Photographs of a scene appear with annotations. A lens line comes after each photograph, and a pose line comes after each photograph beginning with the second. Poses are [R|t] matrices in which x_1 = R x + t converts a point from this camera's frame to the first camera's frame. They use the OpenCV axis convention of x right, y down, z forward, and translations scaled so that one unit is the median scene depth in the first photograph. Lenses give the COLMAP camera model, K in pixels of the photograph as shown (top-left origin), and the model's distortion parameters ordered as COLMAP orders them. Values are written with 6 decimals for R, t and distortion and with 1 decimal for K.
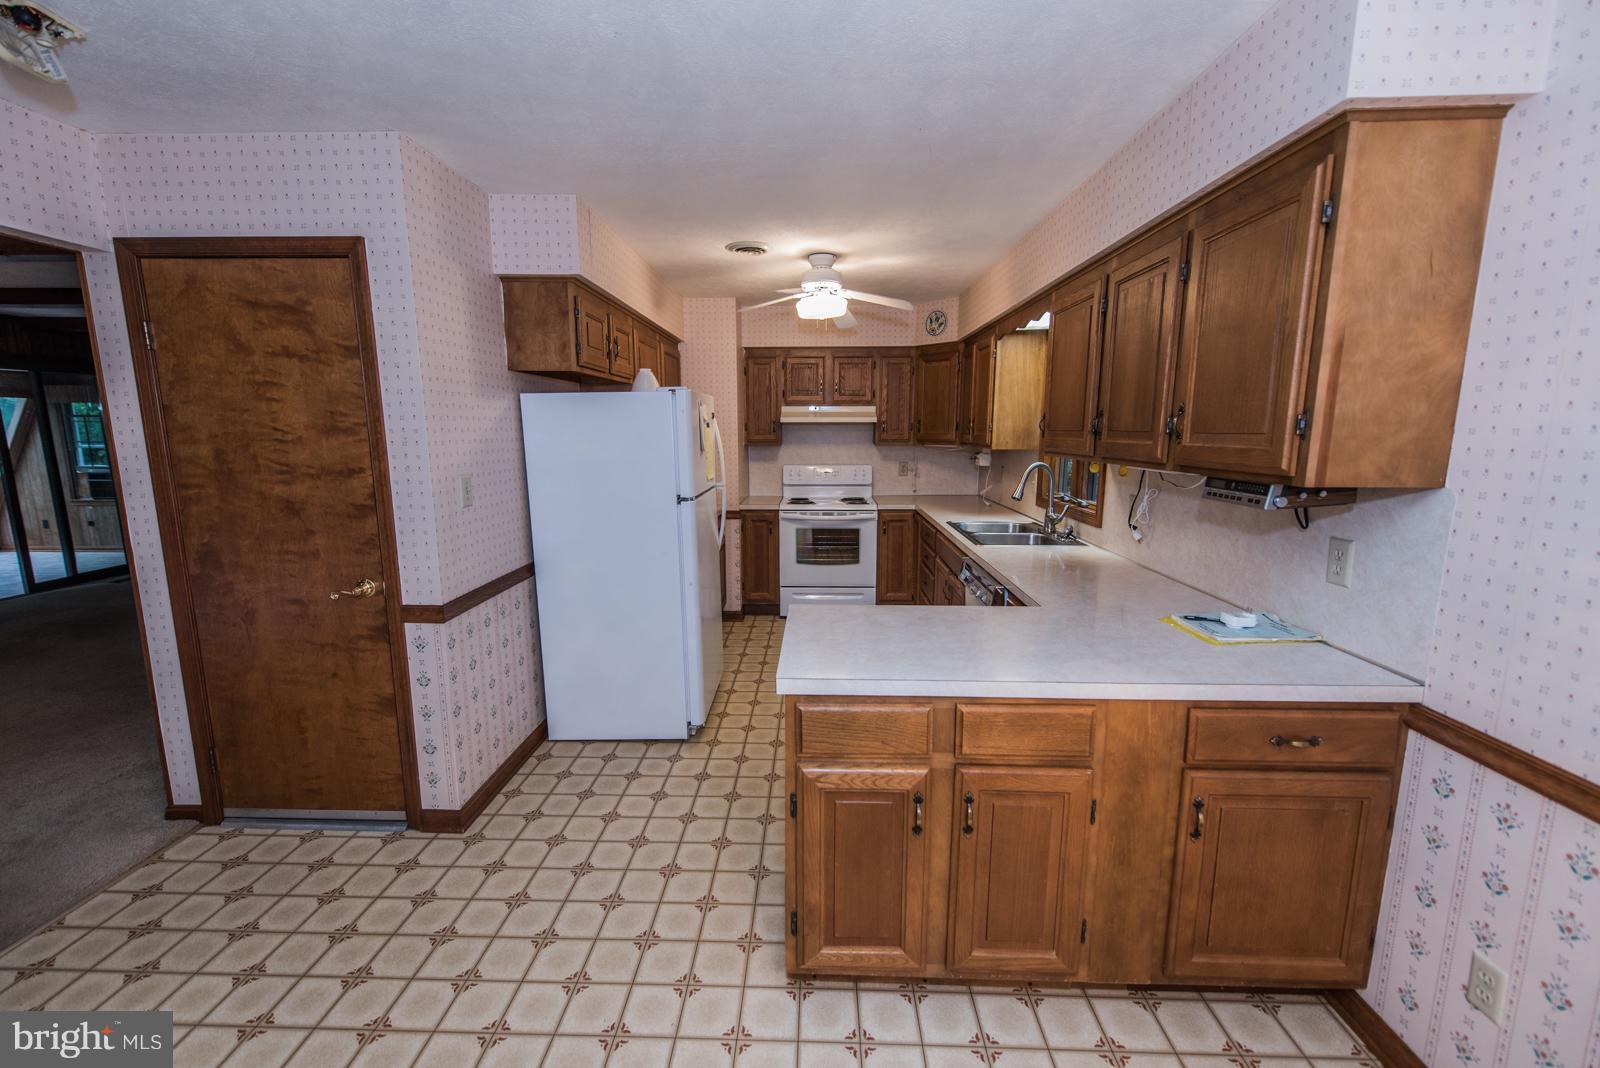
lens RADIAL K [[644.0, 0, 797.5], [0, 644.0, 531.2], [0, 0, 1]] dist [0.018598, -0.006566]
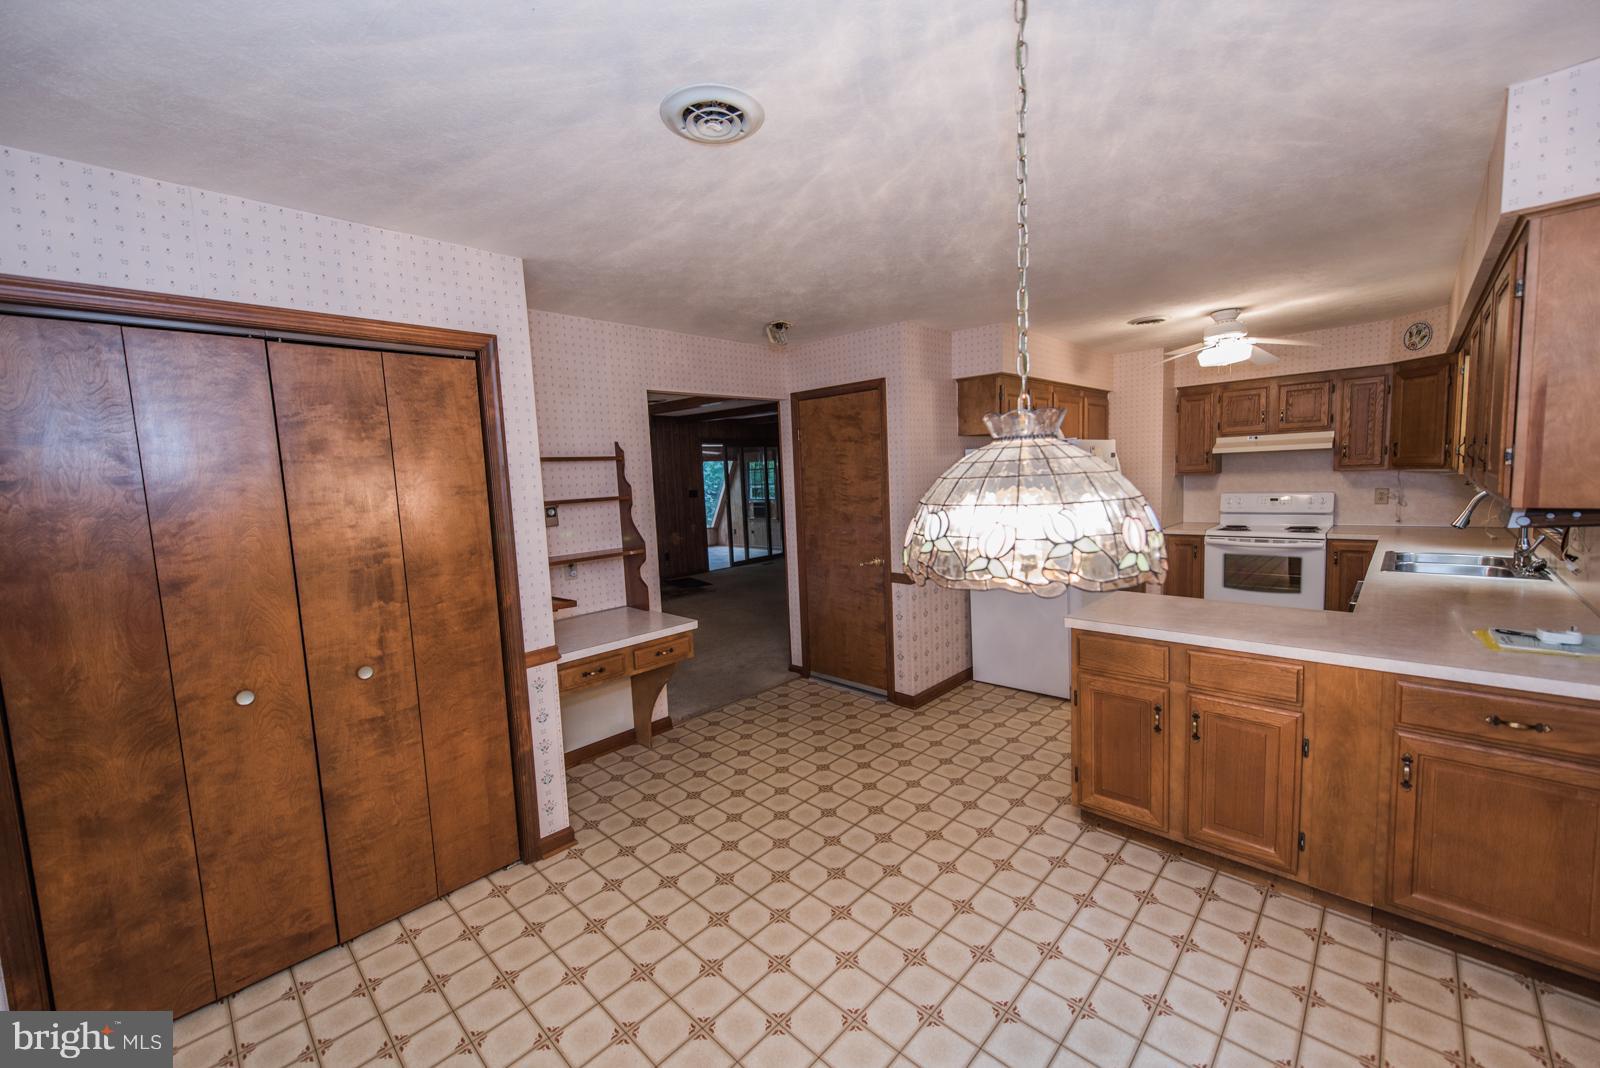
lens RADIAL K [[622.5, 0, 797.0], [0, 622.5, 532.4], [0, 0, 1]] dist [0.016105, -0.006284]
pose [[0.739371, 0.032824, -0.672498, 0.344074], [-0.062225, 0.997868, -0.019707, 0.049863], [0.670417, 0.056417, 0.739837, -0.447839]]
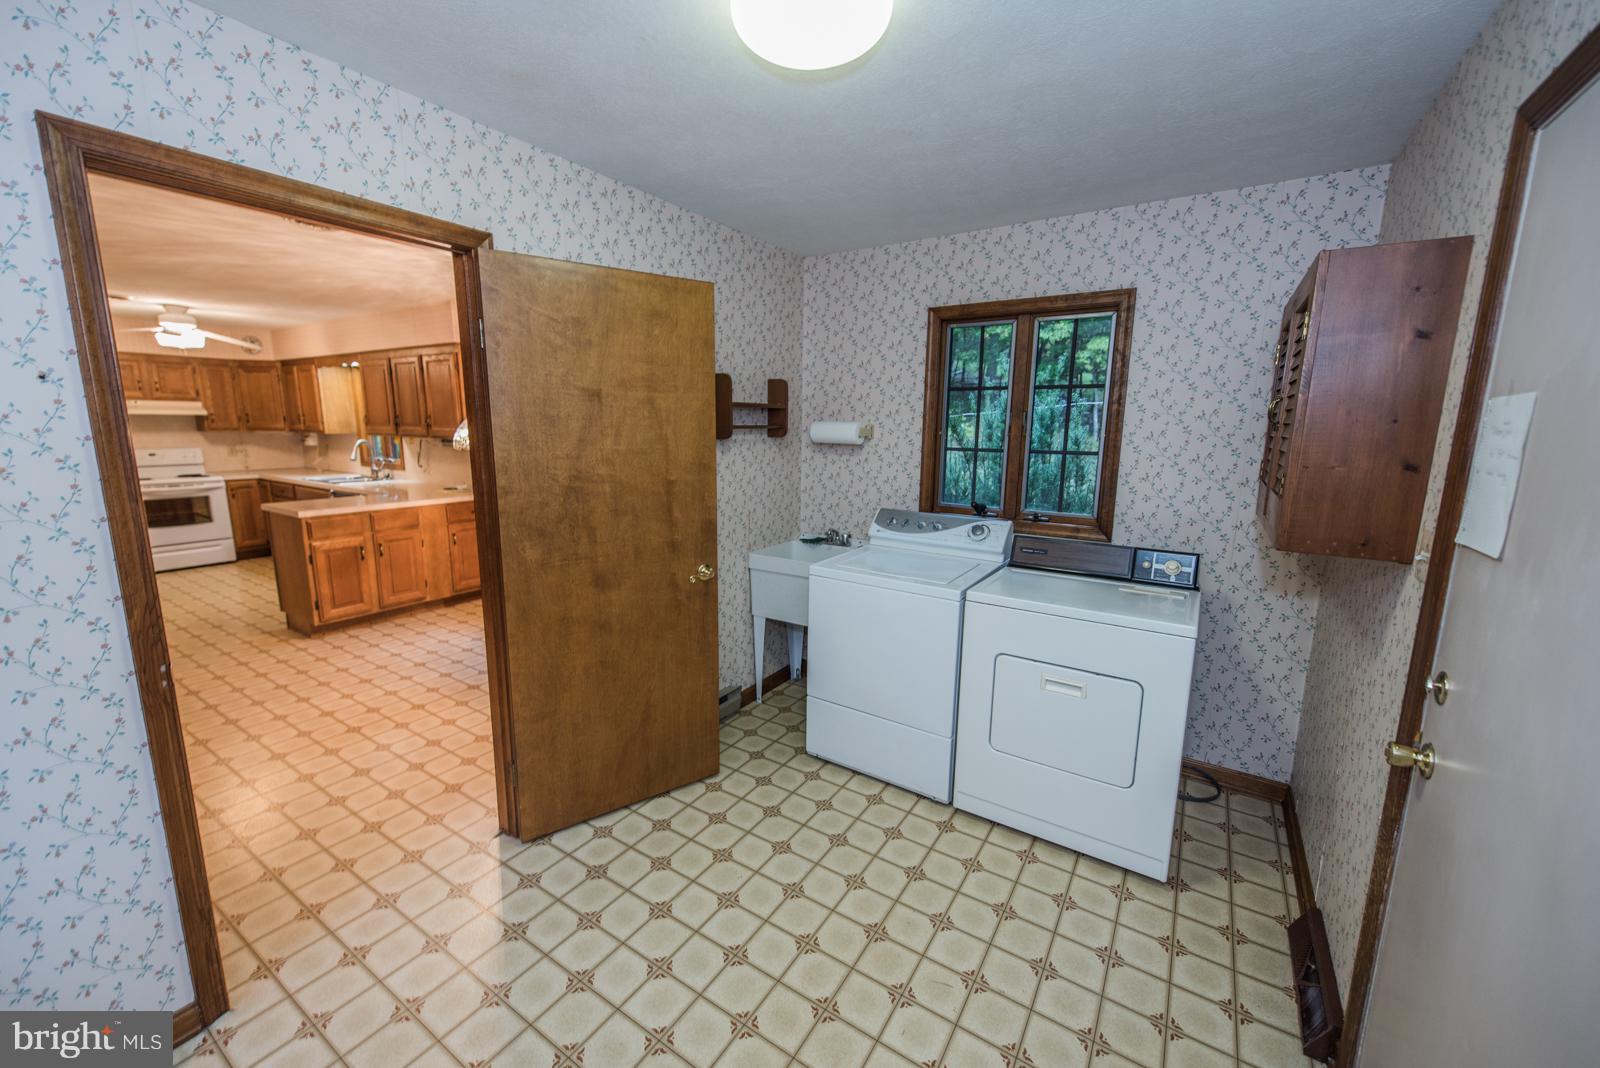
lens RADIAL K [[622.5, 0, 797.0], [0, 622.5, 532.4], [0, 0, 1]] dist [0.016105, -0.006284]
pose [[0.519505, -0.143404, 0.842348, -0.759198], [0.125638, 0.987921, 0.090702, 0.214054], [-0.845180, 0.058710, 0.531247, -1.422555]]
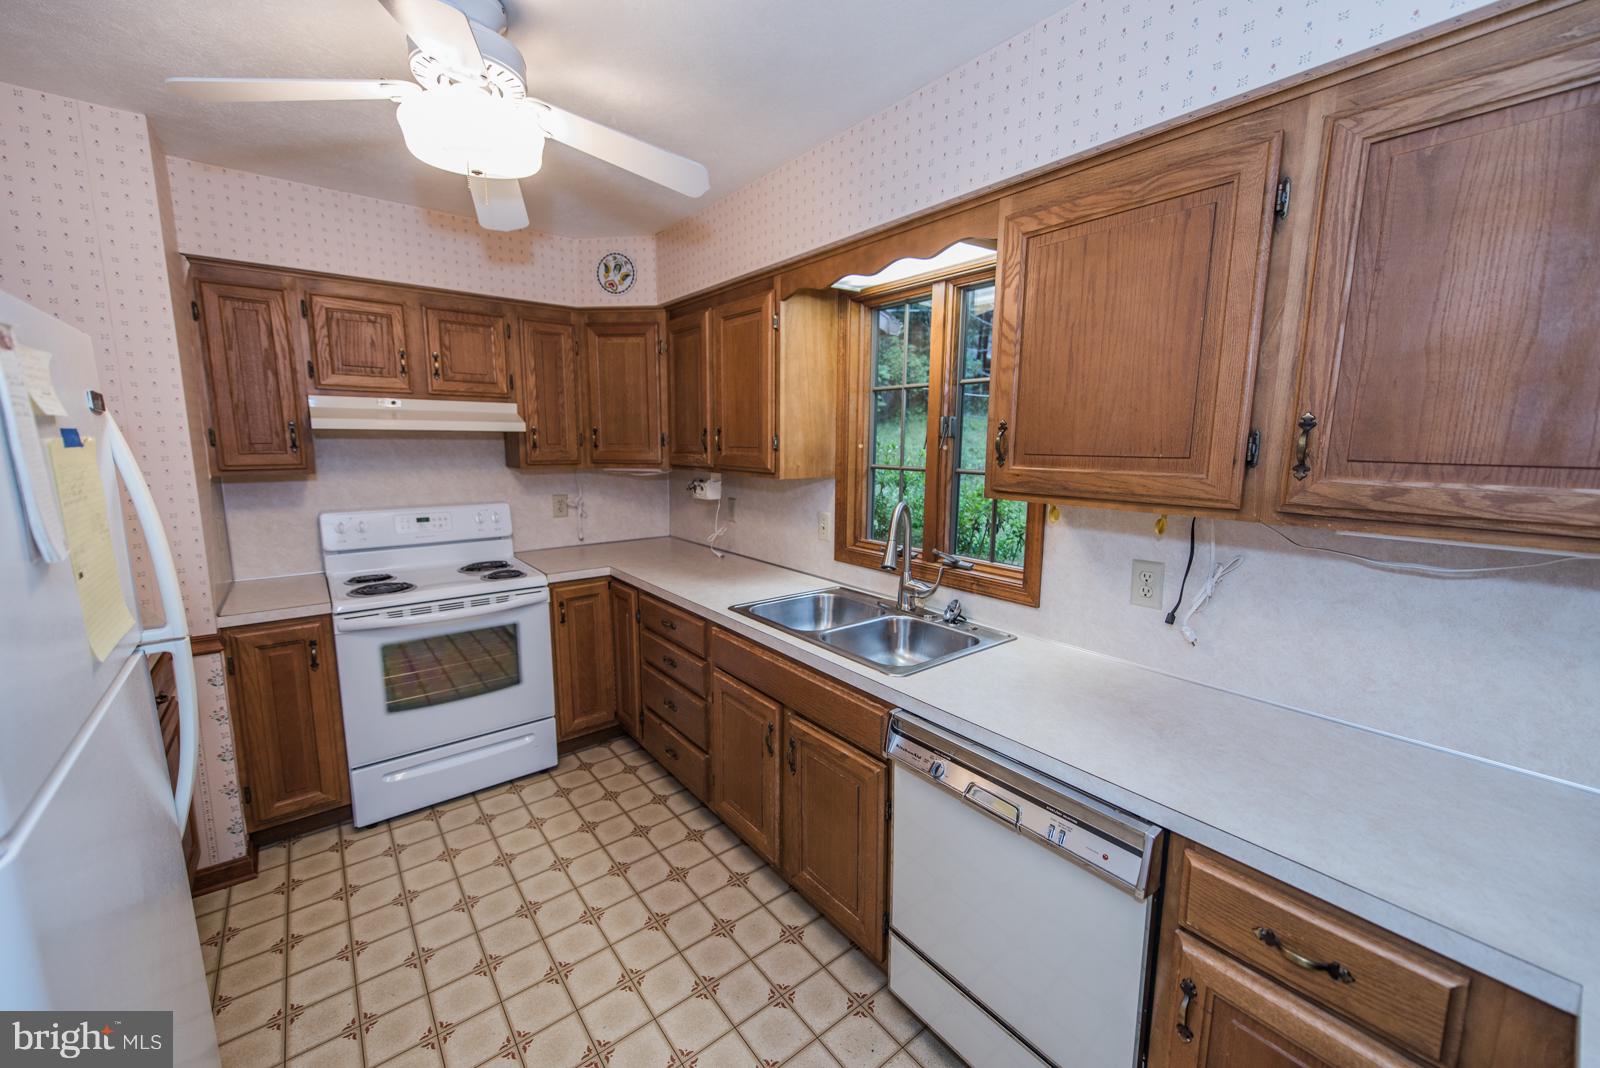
lens RADIAL K [[622.5, 0, 797.0], [0, 622.5, 532.4], [0, 0, 1]] dist [0.016105, -0.006284]
pose [[0.764964, -0.089390, 0.637839, -0.113492], [0.094375, 0.995190, 0.026286, -0.147879], [-0.637121, 0.040089, 0.769721, 0.871102]]
